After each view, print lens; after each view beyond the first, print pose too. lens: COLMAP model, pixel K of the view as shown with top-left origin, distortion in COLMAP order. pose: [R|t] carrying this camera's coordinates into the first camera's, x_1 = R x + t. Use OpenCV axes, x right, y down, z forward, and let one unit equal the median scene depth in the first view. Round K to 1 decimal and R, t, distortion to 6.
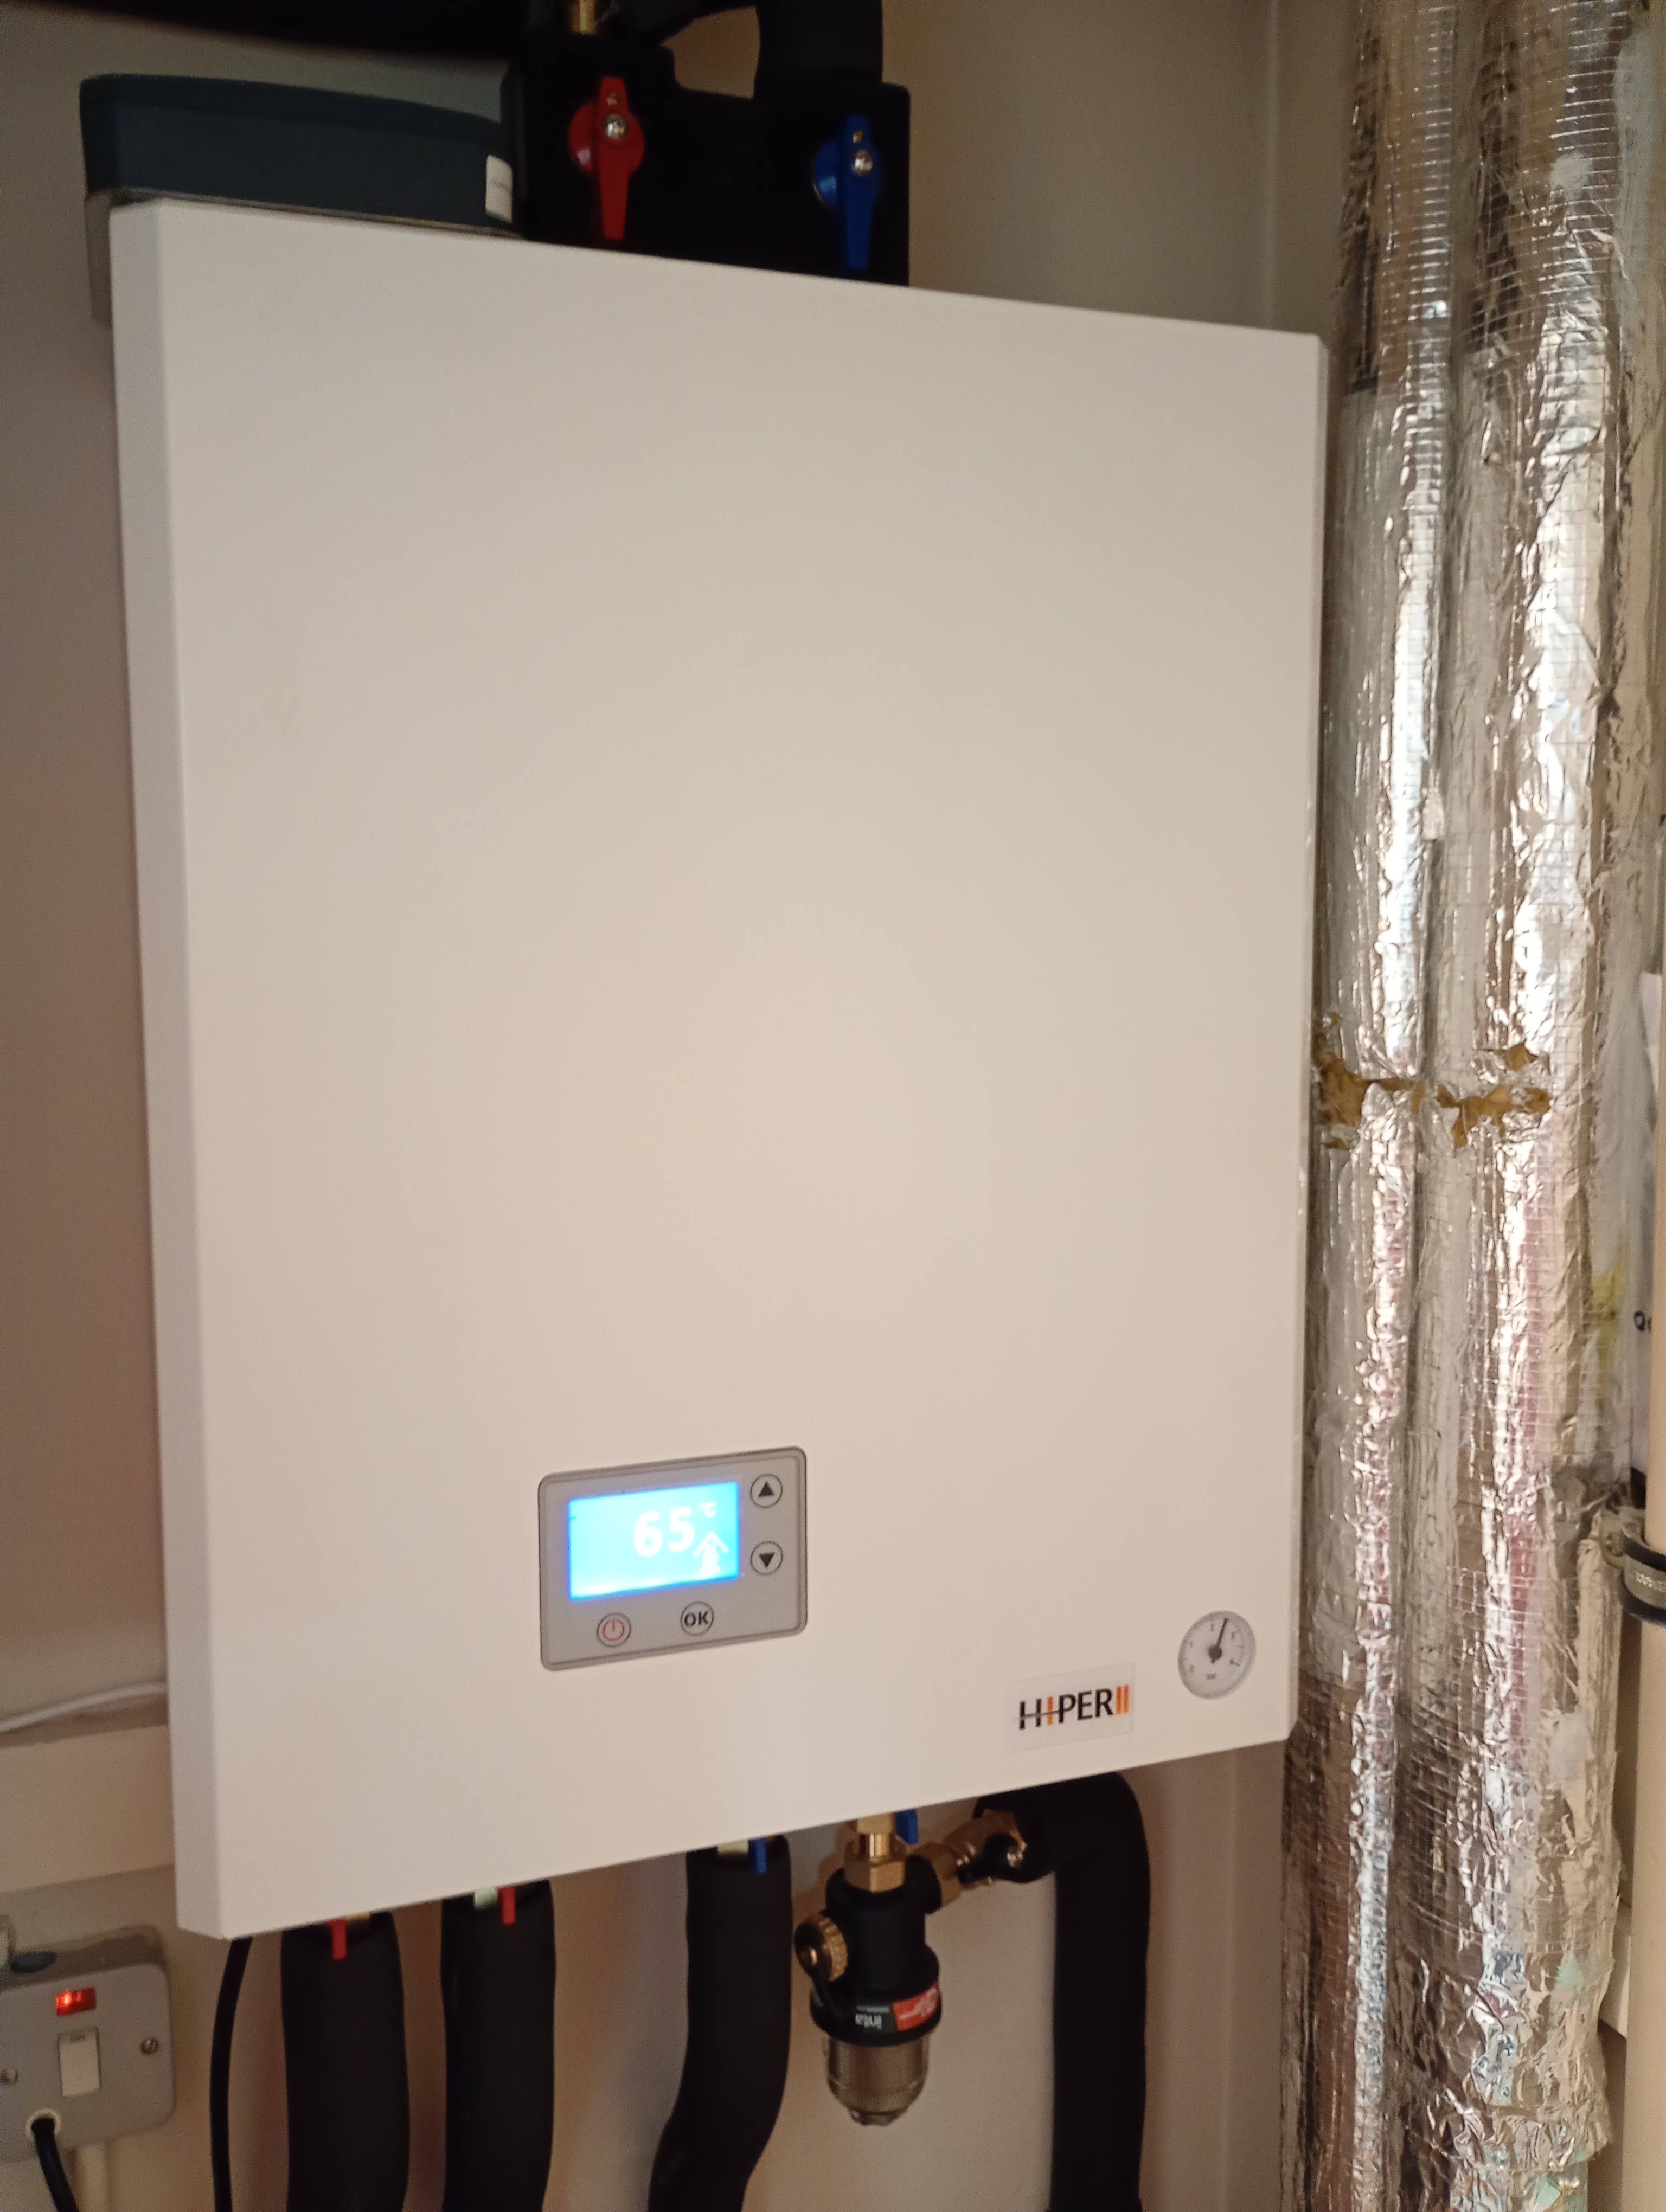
lens RADIAL K [[1770.7, 0, 797.3], [0, 1770.7, 1099.7], [0, 0, 1]] dist [0.001851, -0.013699]
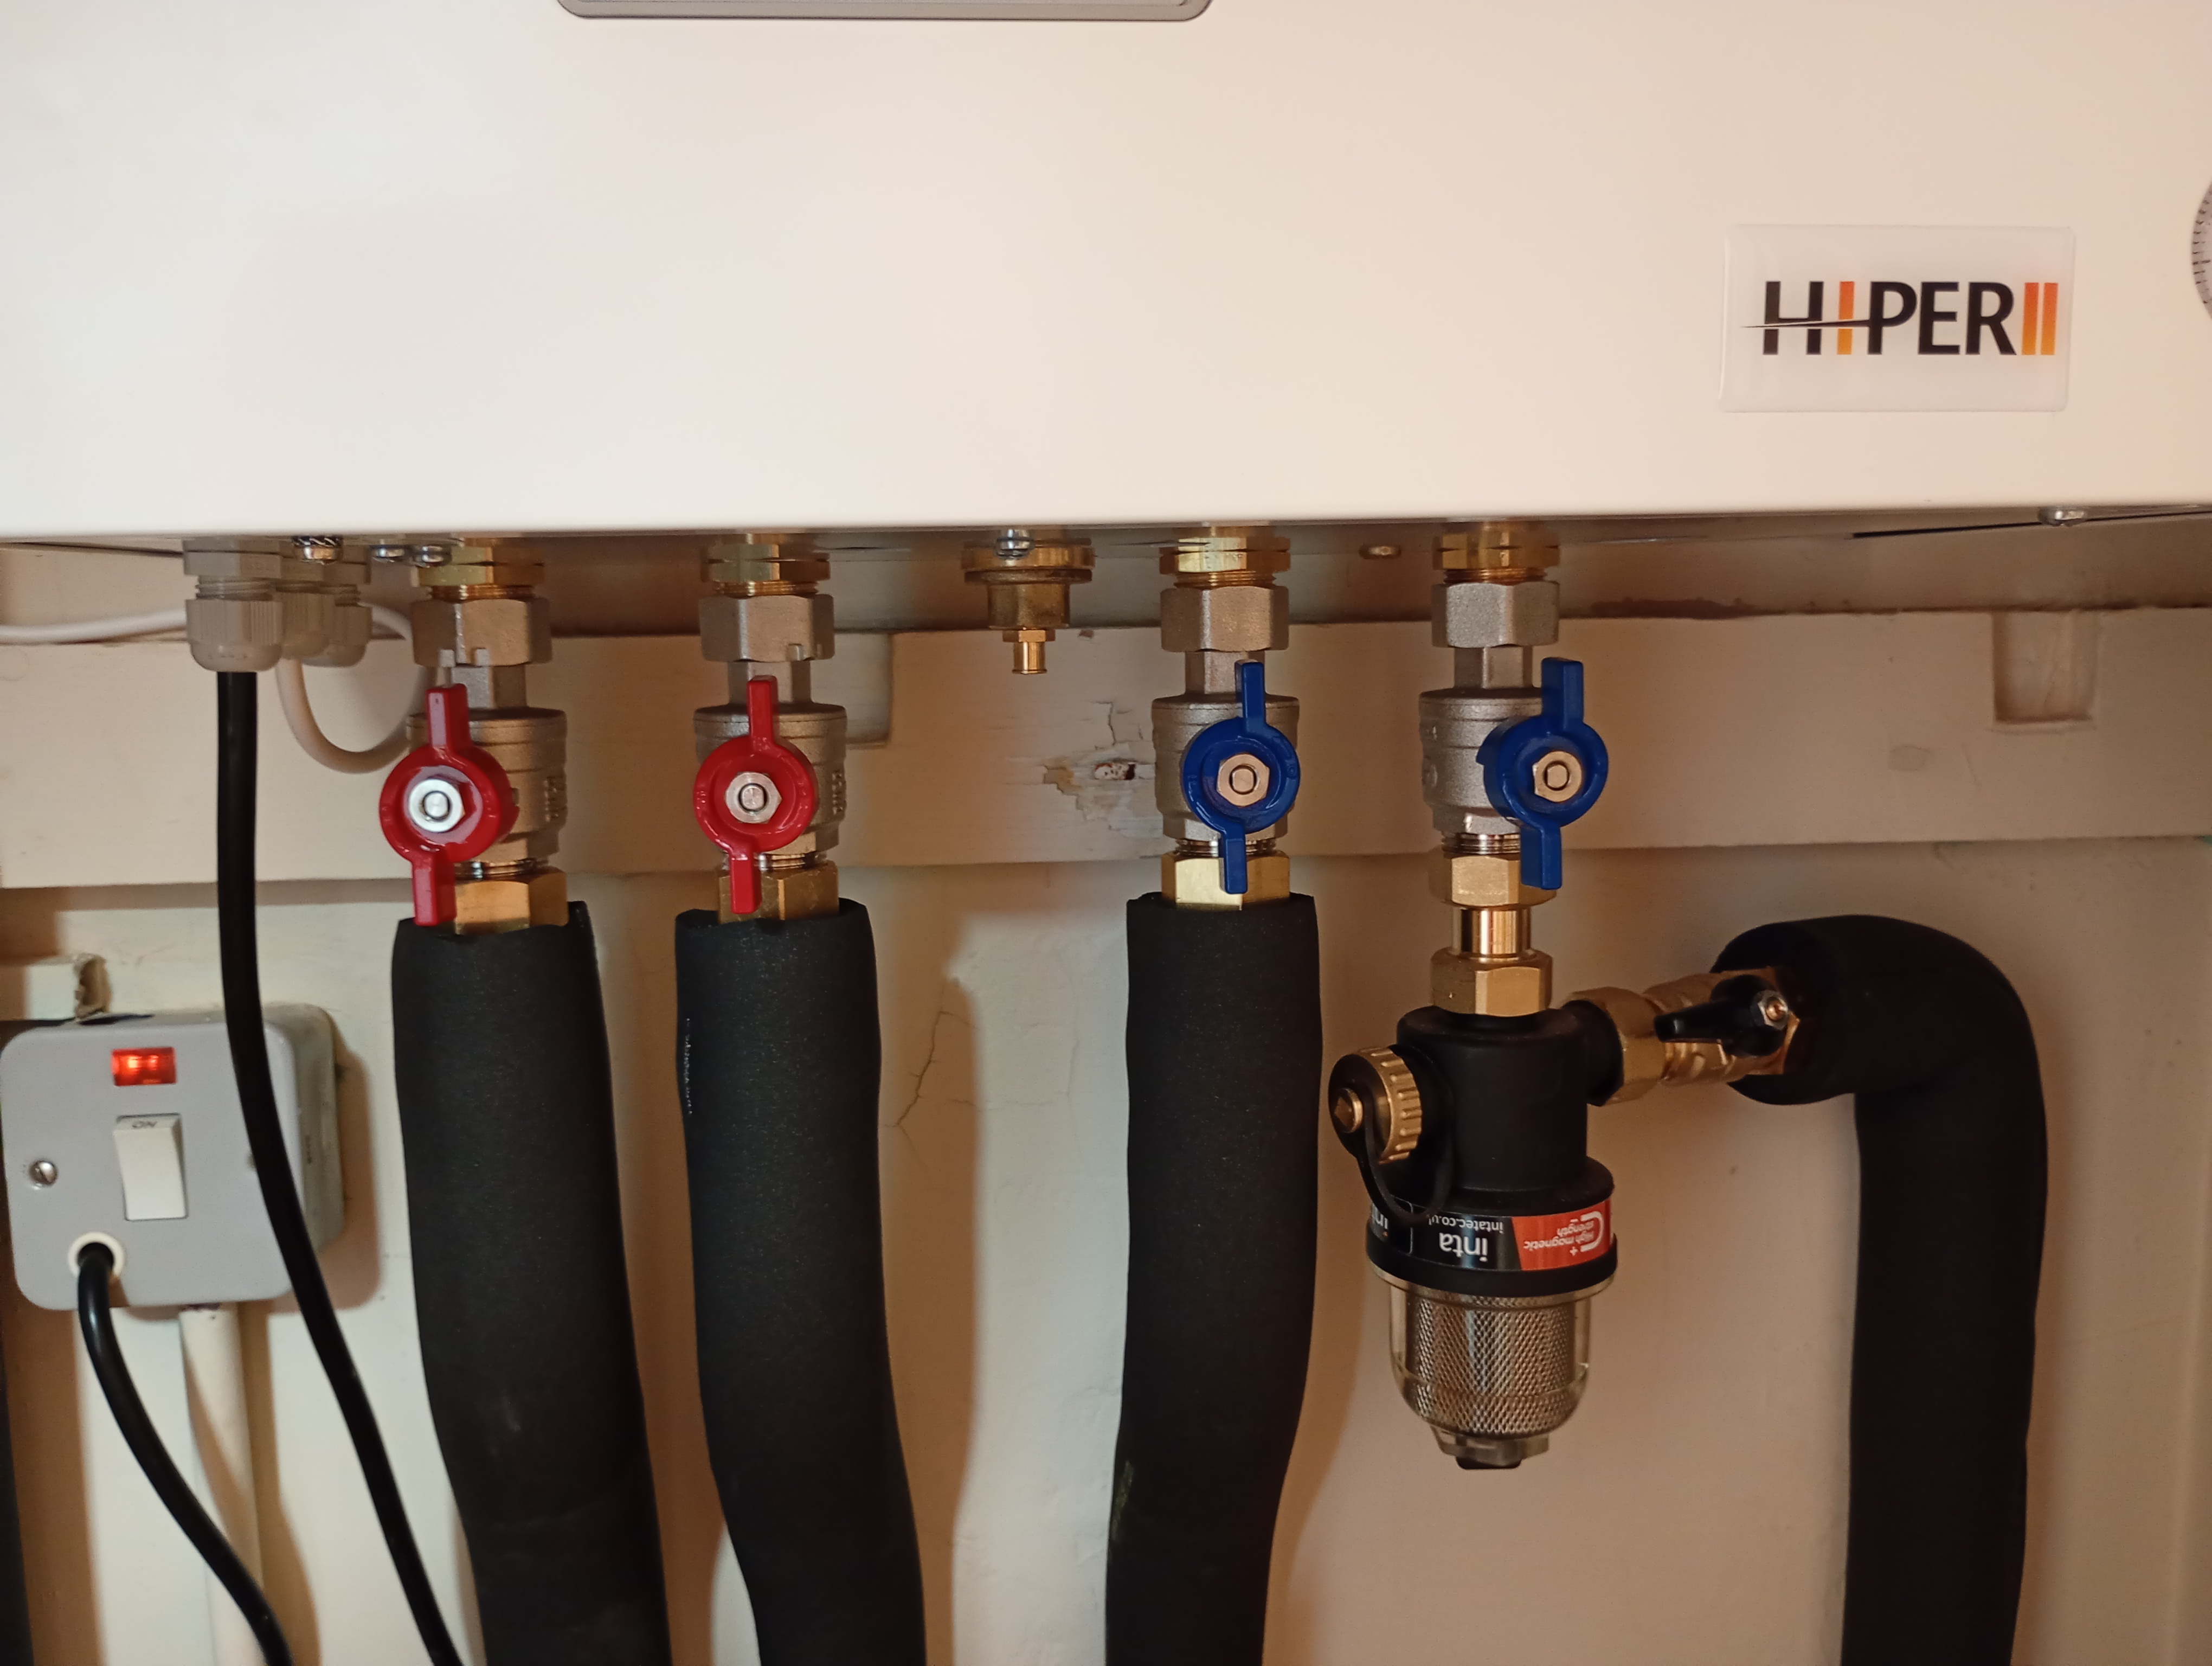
lens RADIAL K [[1770.7, 0, 1106.0], [0, 1770.7, 833.0], [0, 0, 1]] dist [0.001851, -0.013699]
pose [[0.962736, 0.024473, -0.269333, 0.091204], [-0.013085, 0.998946, 0.043994, 0.444684], [0.270125, -0.038830, 0.962042, 0.557128]]
